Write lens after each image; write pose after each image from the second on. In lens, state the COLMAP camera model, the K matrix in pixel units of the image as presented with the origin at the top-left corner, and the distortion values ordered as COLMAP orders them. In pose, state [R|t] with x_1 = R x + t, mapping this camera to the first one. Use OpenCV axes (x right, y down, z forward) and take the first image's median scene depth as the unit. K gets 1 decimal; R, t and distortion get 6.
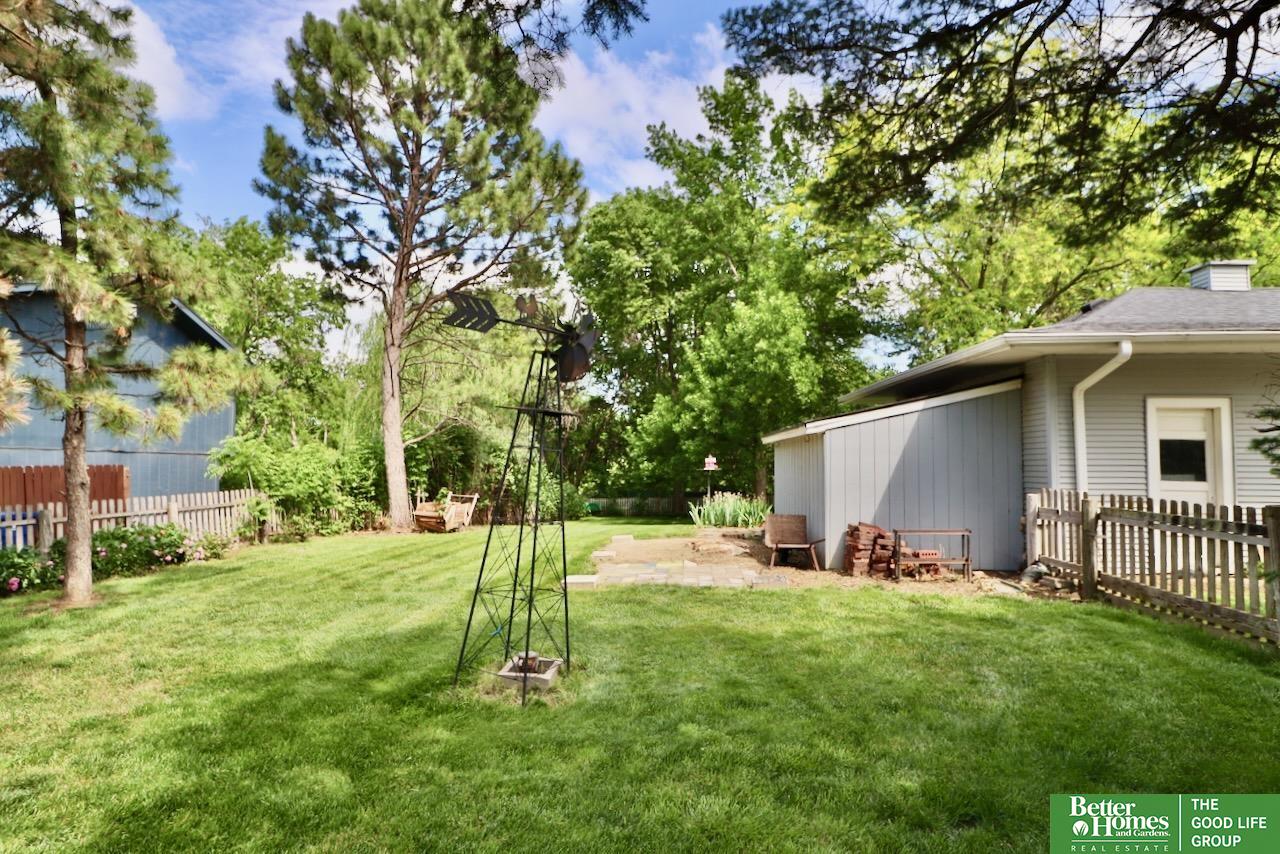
lens RADIAL K [[655.8, 0, 640.0], [0, 655.8, 427.0], [0, 0, 1]] dist [-0.011844, -0.000856]
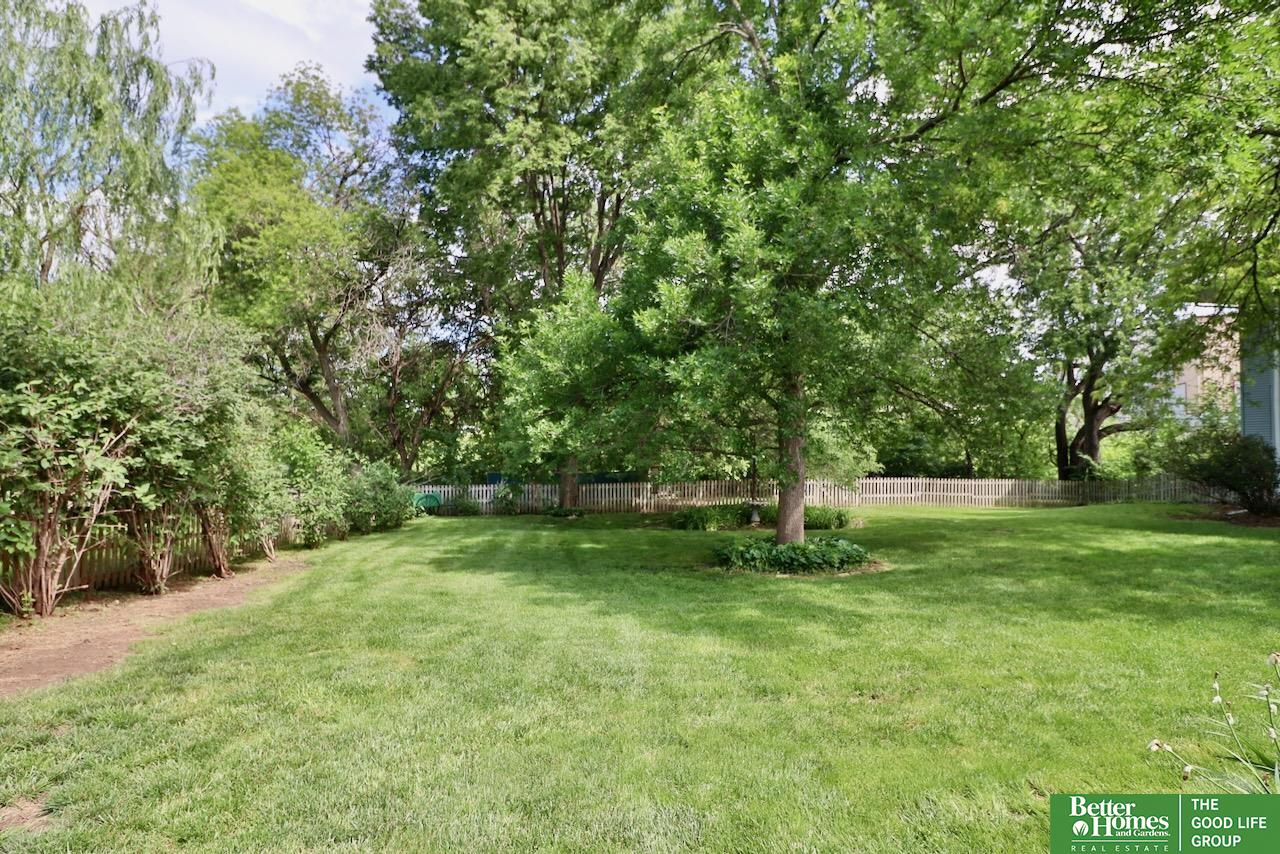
lens RADIAL K [[655.8, 0, 640.0], [0, 655.8, 427.0], [0, 0, 1]] dist [-0.011844, -0.000856]
pose [[0.975870, 0.010890, 0.218079, -0.013759], [-0.020483, 0.998917, 0.041779, 0.024469], [-0.217388, -0.045238, 0.975036, 0.364705]]
